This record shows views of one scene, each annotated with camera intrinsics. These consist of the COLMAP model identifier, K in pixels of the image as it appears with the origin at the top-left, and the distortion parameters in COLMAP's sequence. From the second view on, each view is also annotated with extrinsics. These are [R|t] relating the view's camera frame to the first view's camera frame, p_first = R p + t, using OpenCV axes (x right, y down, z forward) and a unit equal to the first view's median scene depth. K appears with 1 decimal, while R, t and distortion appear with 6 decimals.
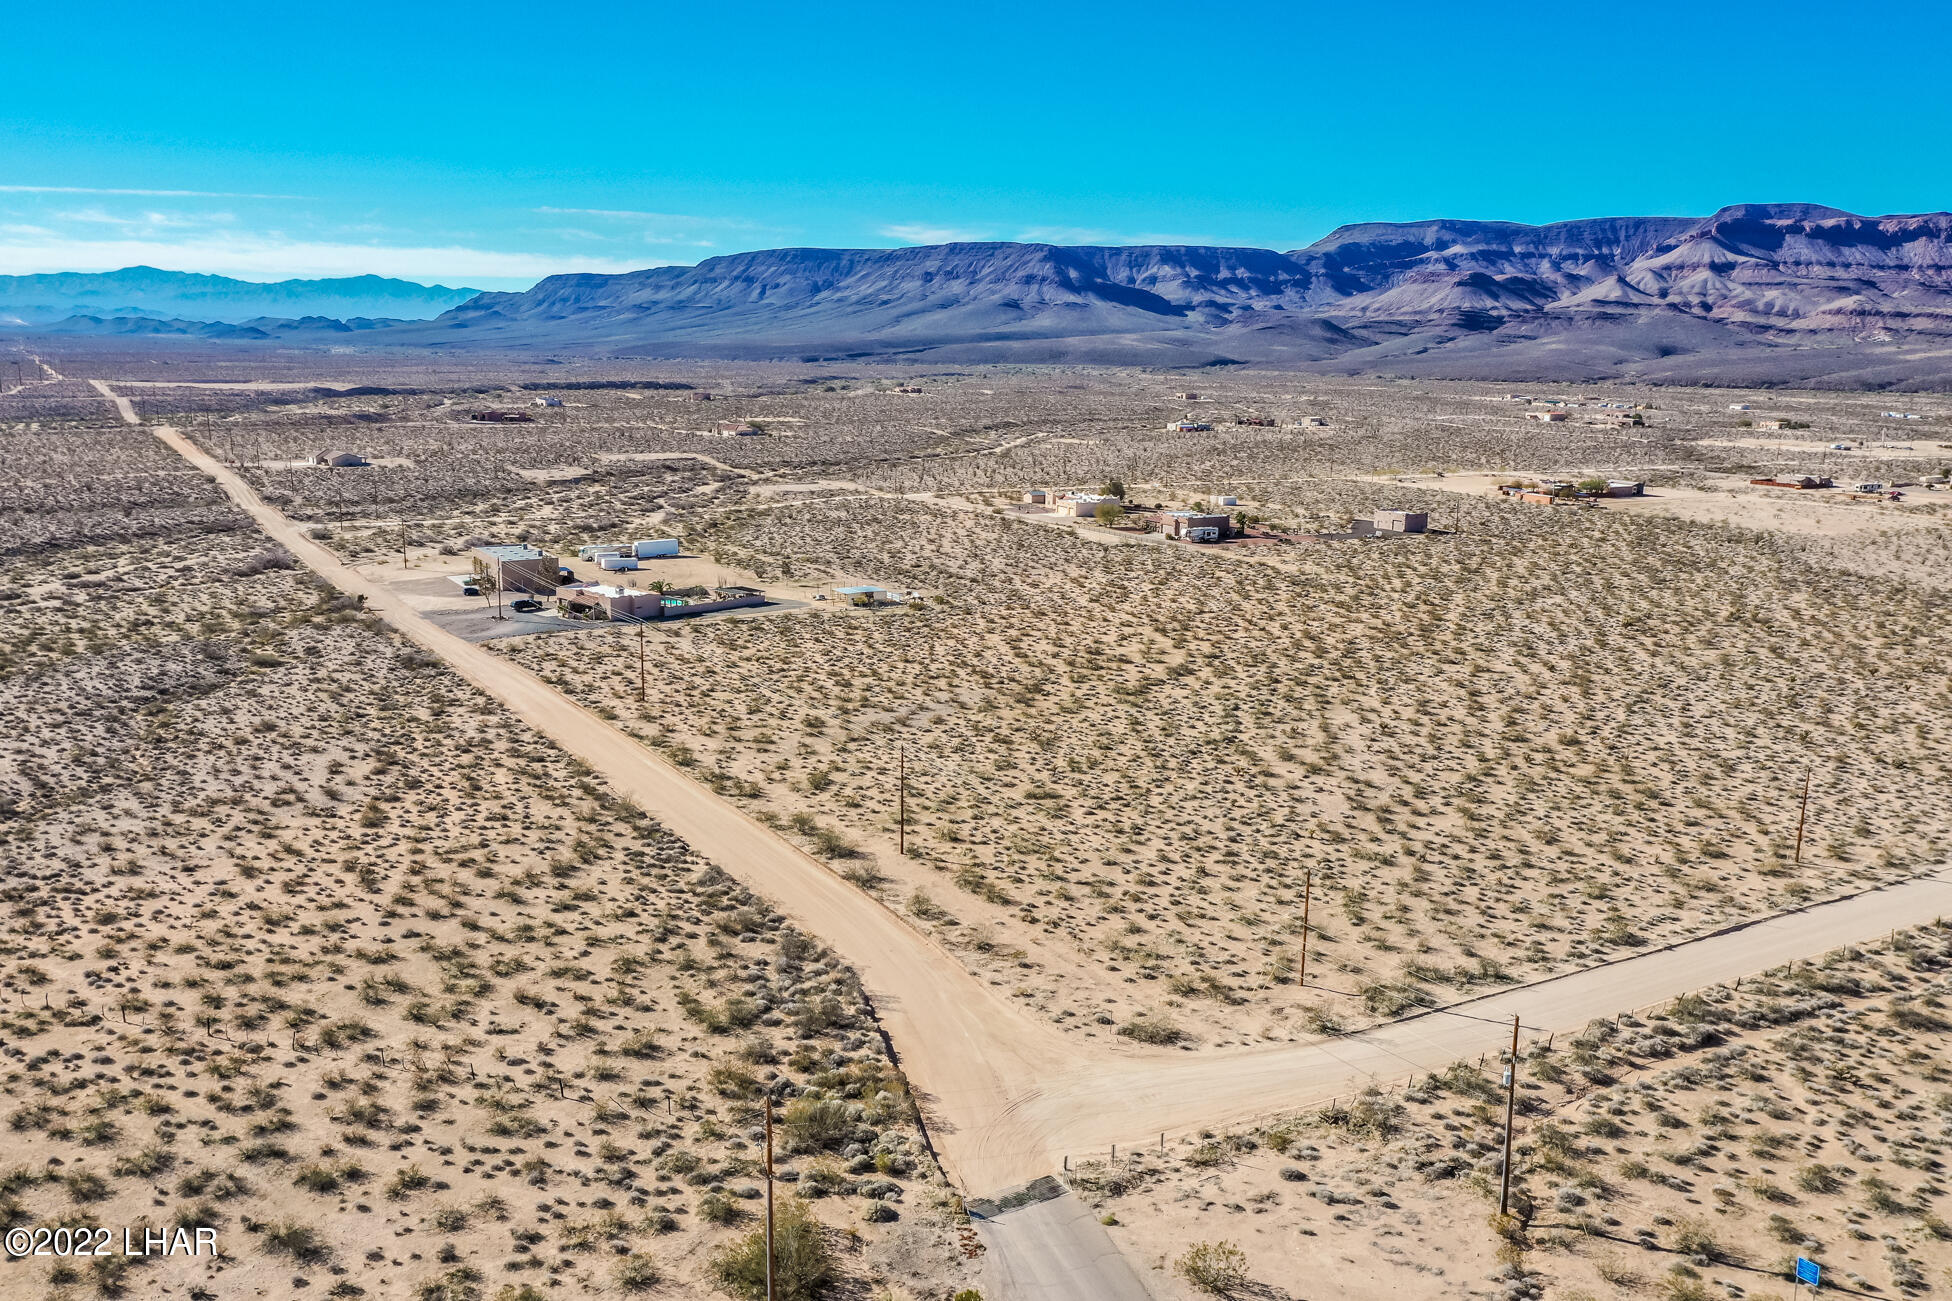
lens RADIAL K [[1584.4, 0, 976.0], [0, 1584.4, 650.5], [0, 0, 1]] dist [0.011280, 0.000751]
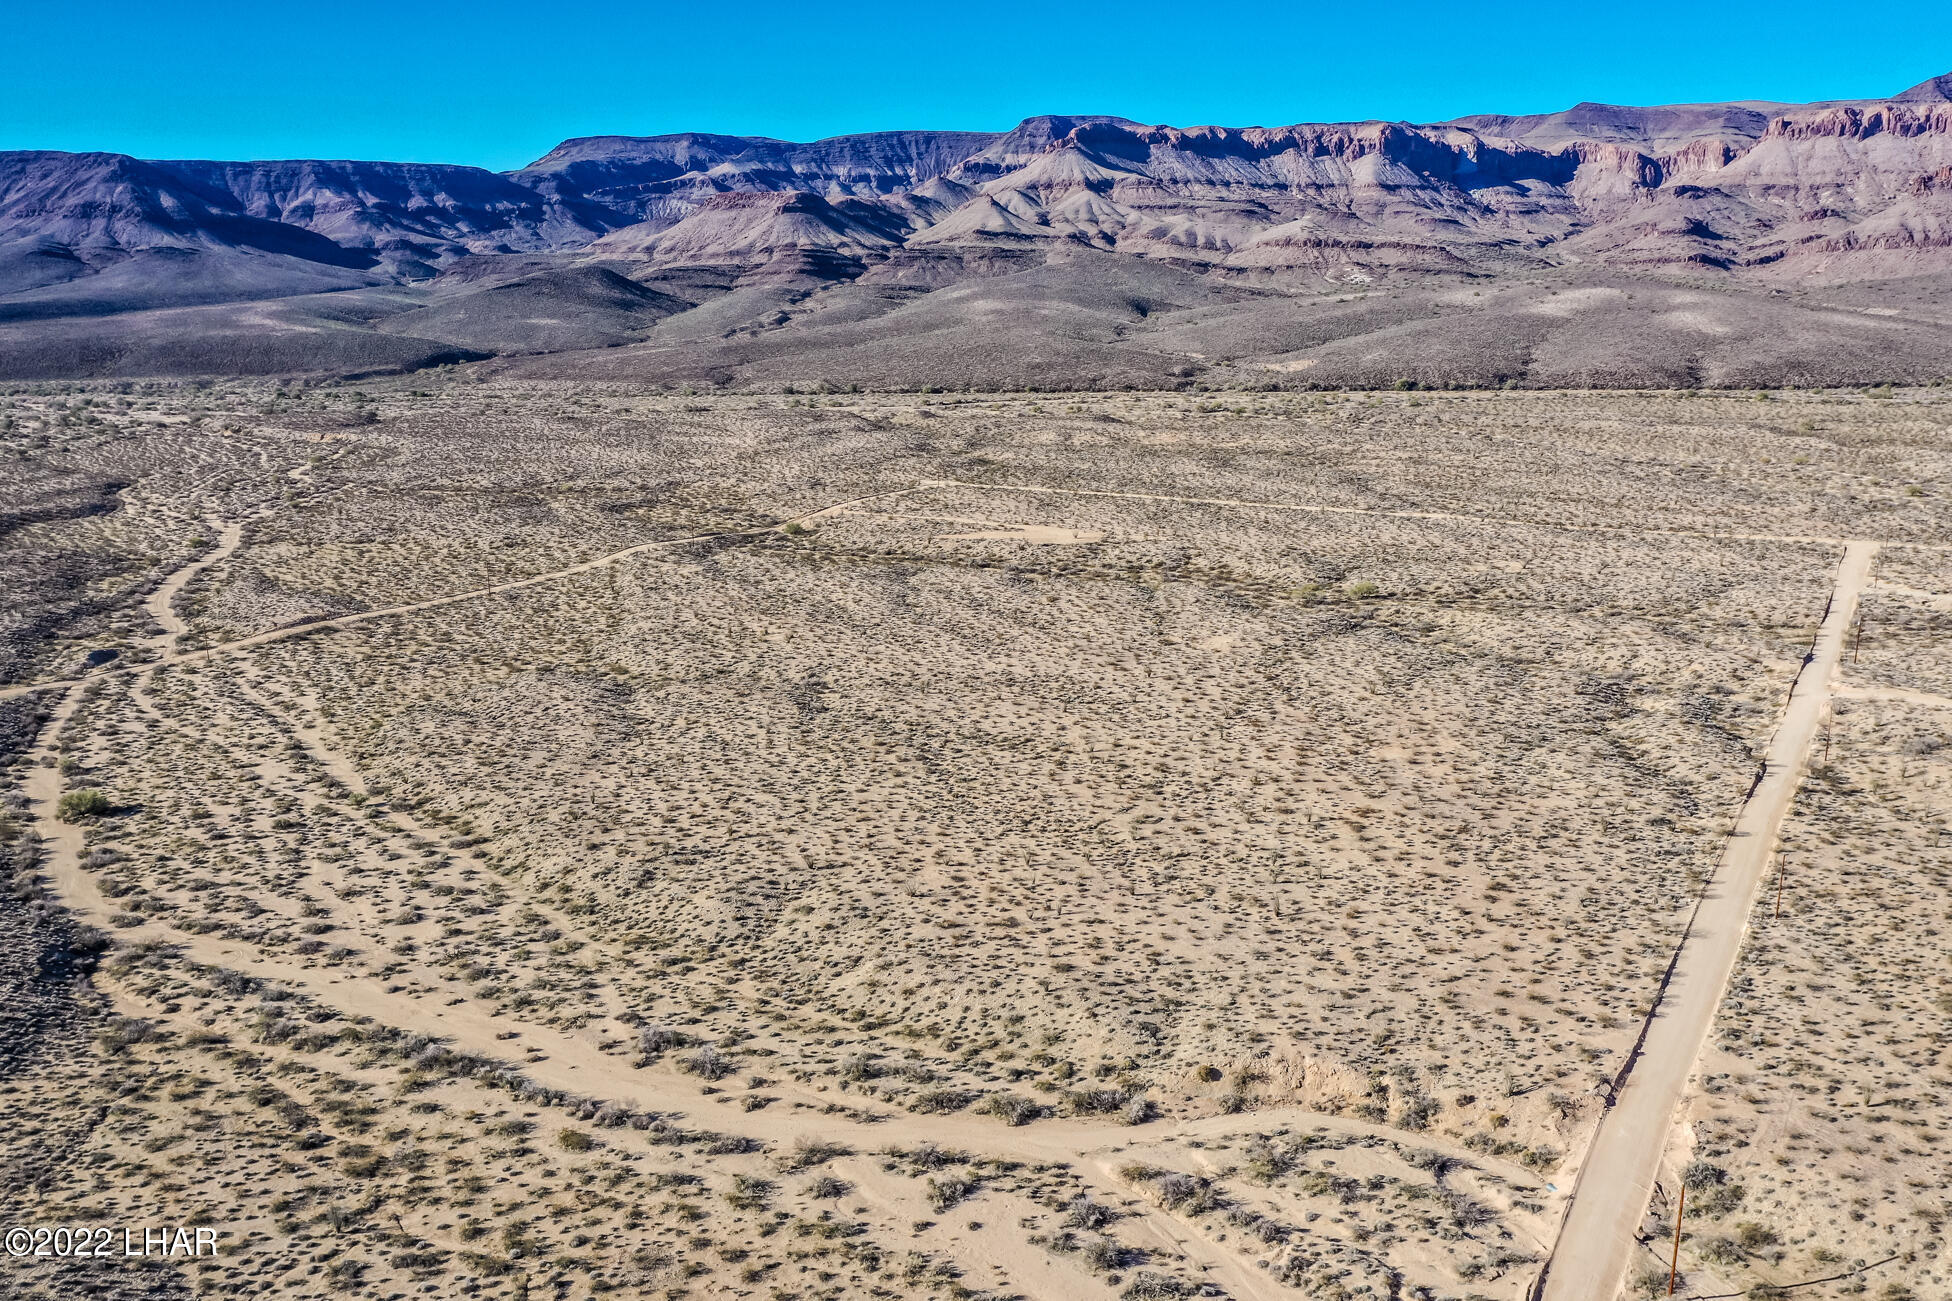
lens RADIAL K [[1583.0, 0, 976.0], [0, 1583.0, 650.5], [0, 0, 1]] dist [0.001983, 0.001083]
pose [[0.885278, -0.132961, 0.445650, 0.047019], [0.115895, 0.991101, 0.065474, -0.073883], [-0.450390, -0.006314, 0.892810, 0.334076]]
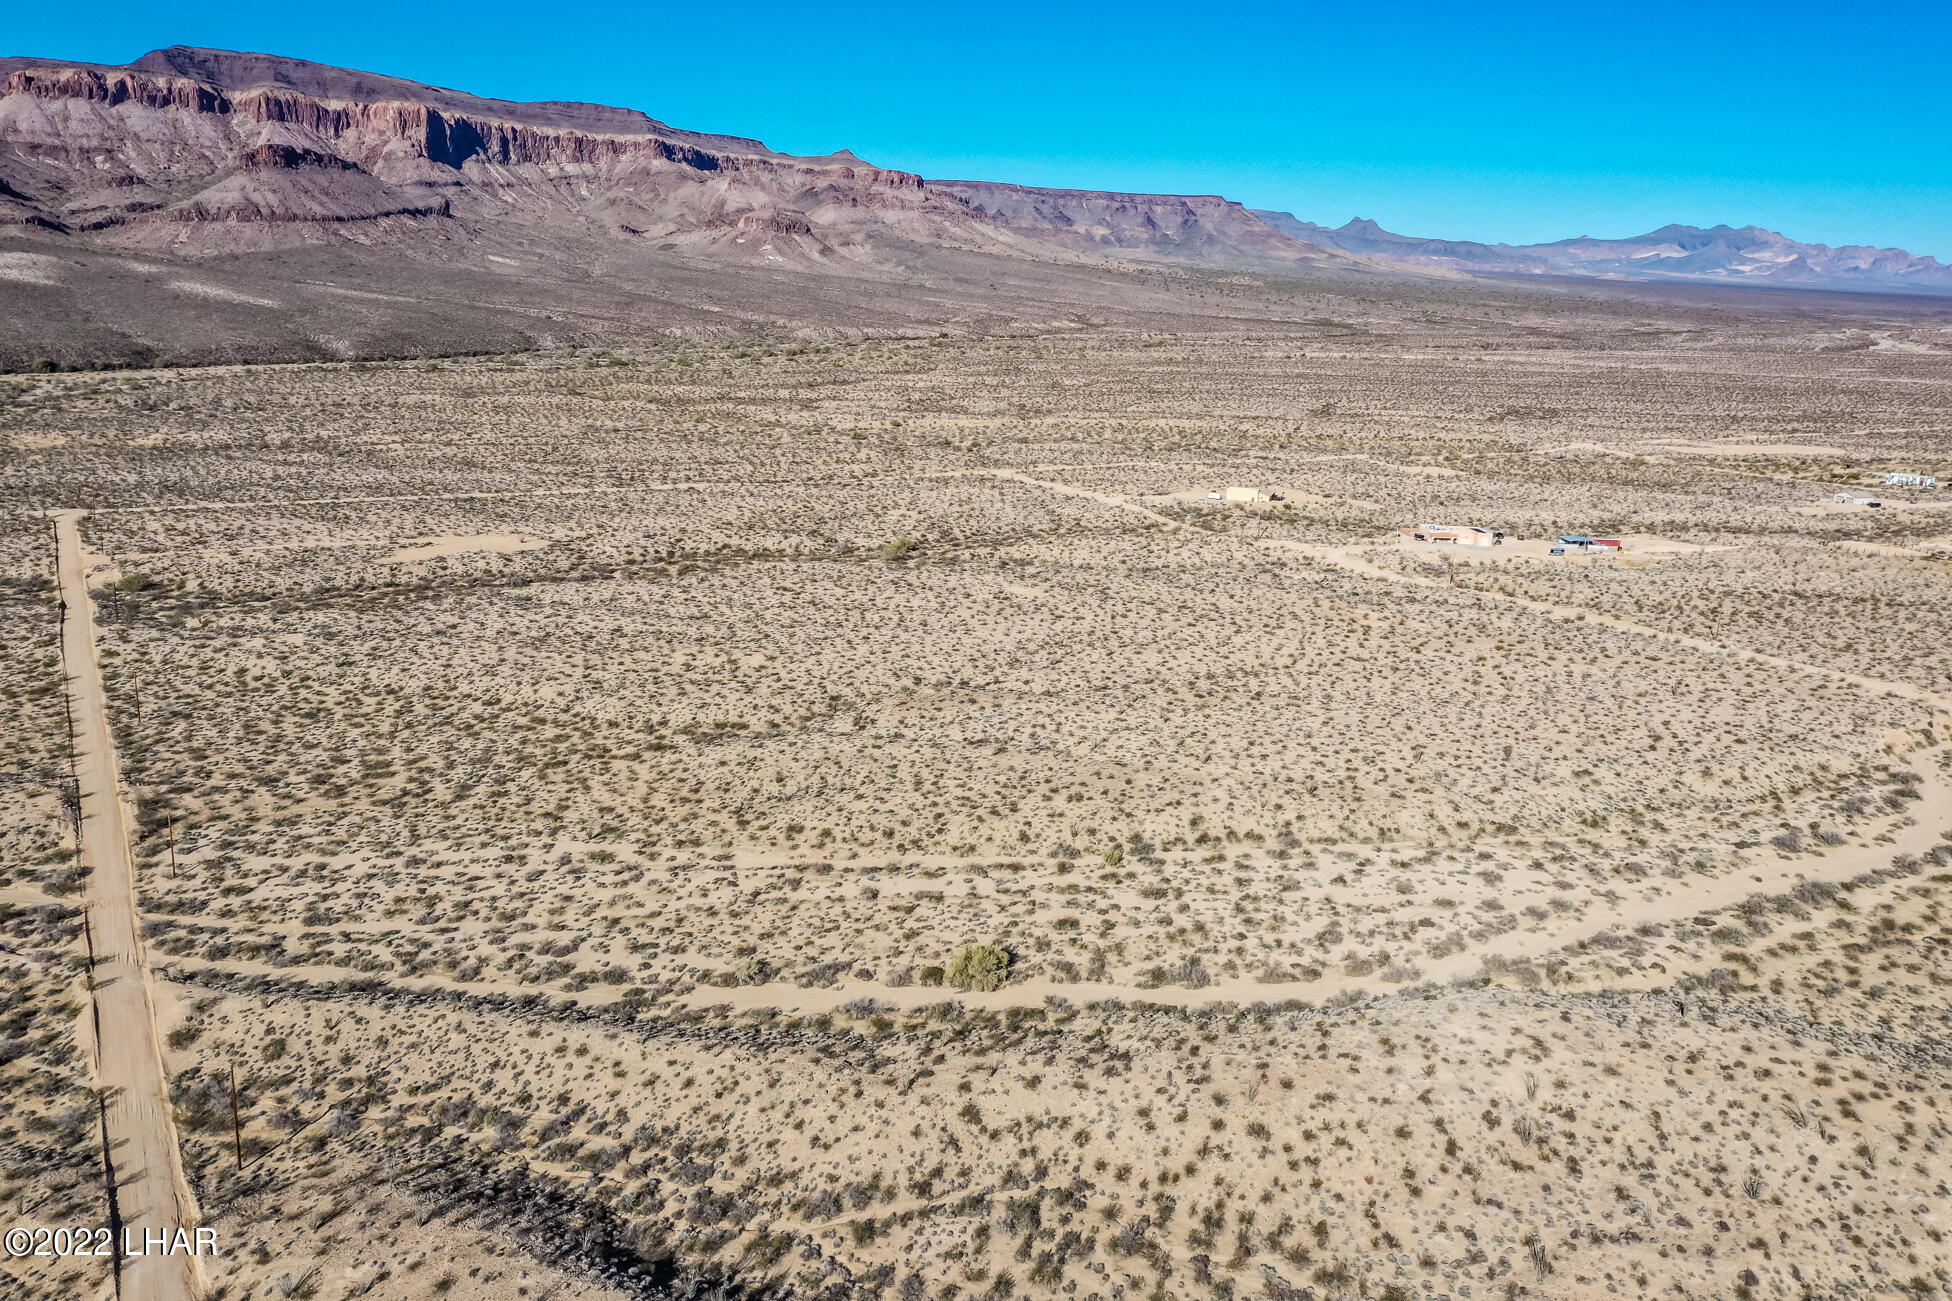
lens RADIAL K [[1621.8, 0, 971.1], [0, 1621.8, 656.1], [0, 0, 1]] dist [0.010256, -0.000752]
pose [[0.031771, -0.253453, 0.966826, -0.003985], [0.166887, 0.955080, 0.244890, -0.089329], [-0.985464, 0.153571, 0.072642, 0.405353]]
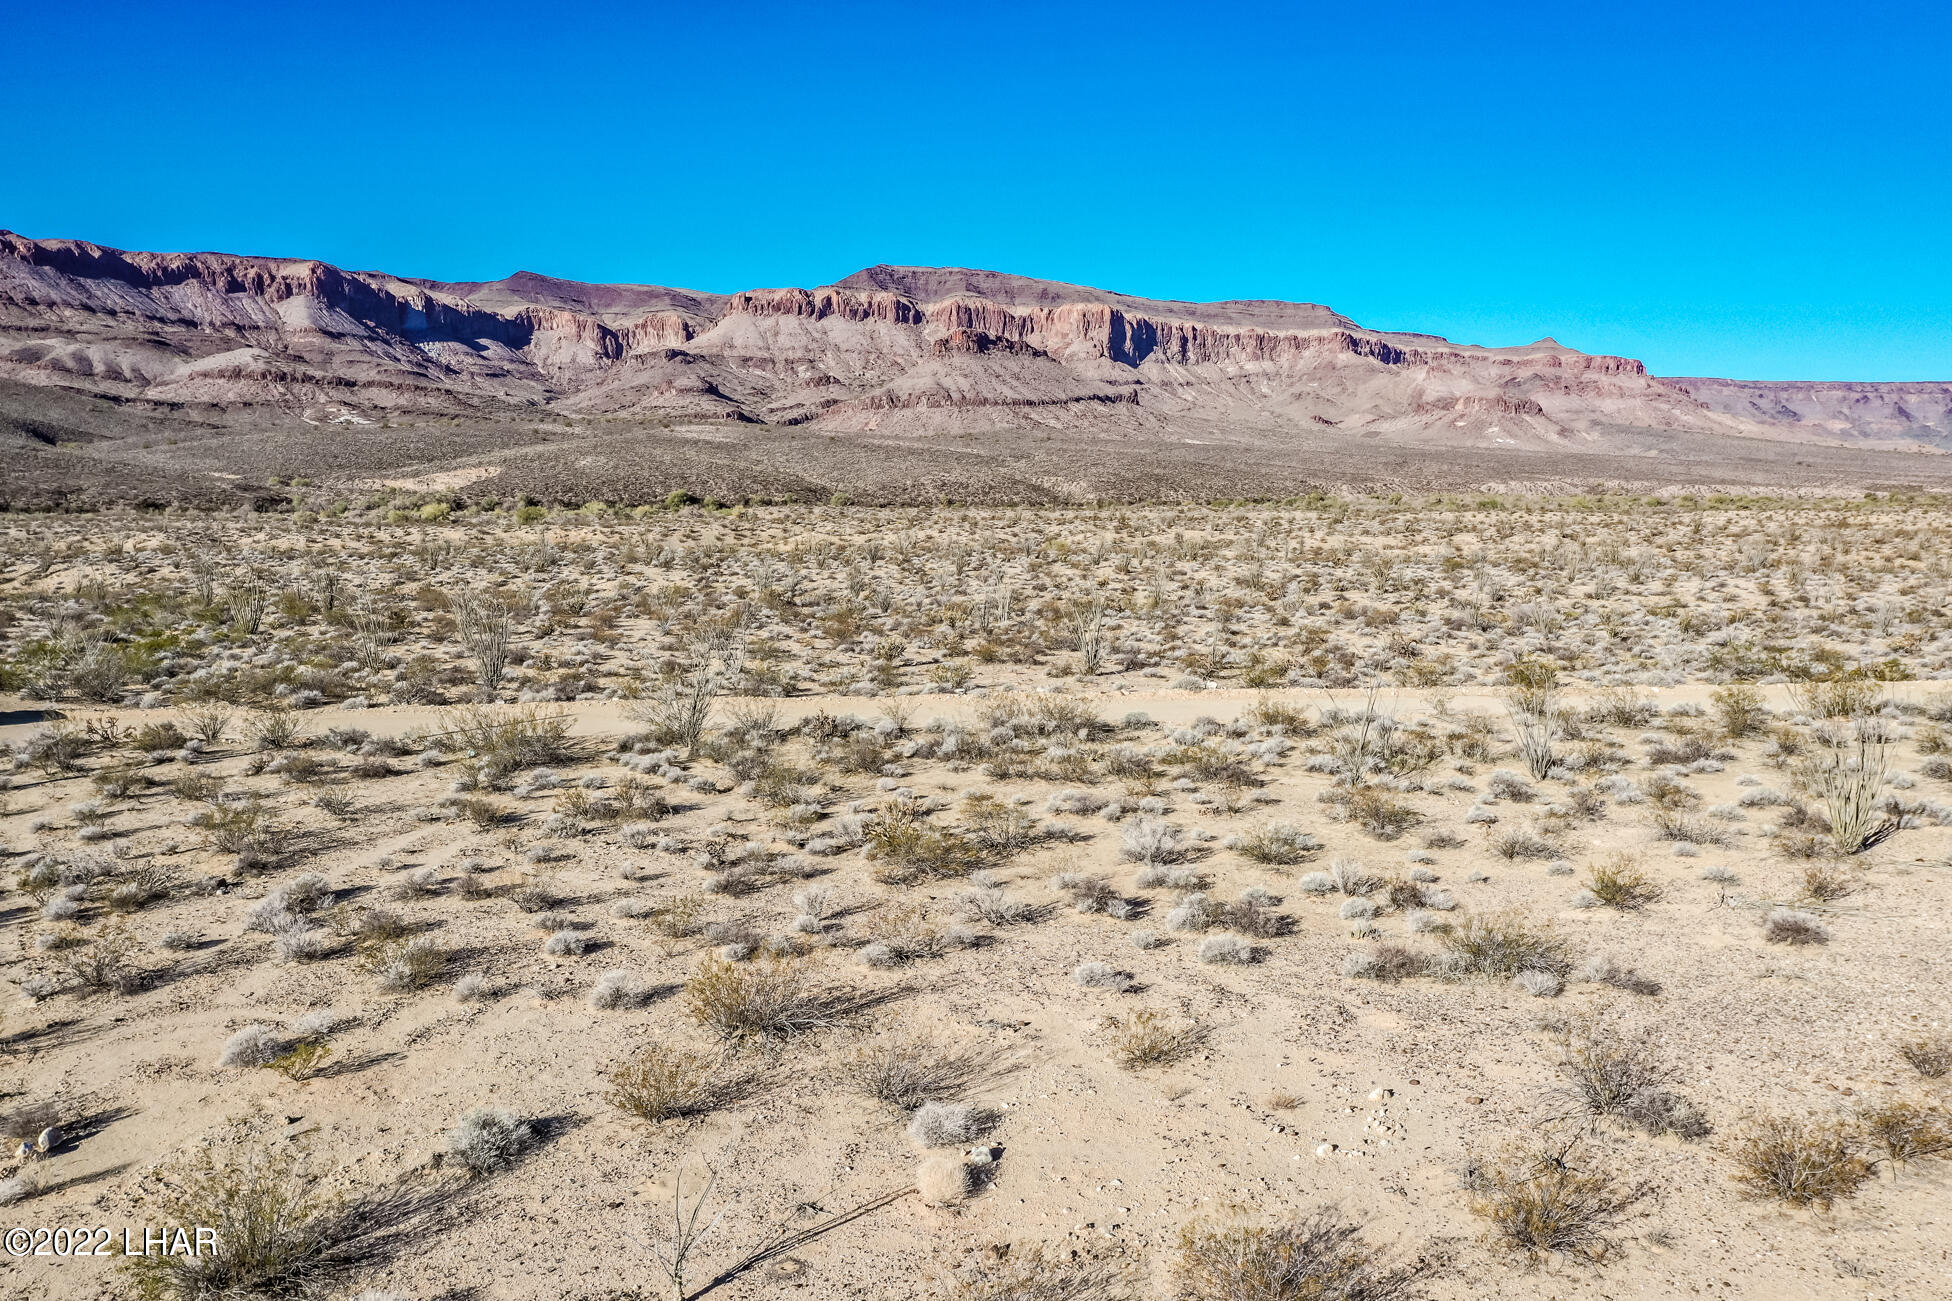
lens RADIAL K [[1575.1, 0, 973.7], [0, 1575.1, 649.8], [0, 0, 1]] dist [0.003387, -0.002197]
pose [[0.392224, -0.111950, 0.913032, 0.112320], [0.181489, 0.982474, 0.042500, -0.080197], [-0.901788, 0.149036, 0.405668, 0.469580]]
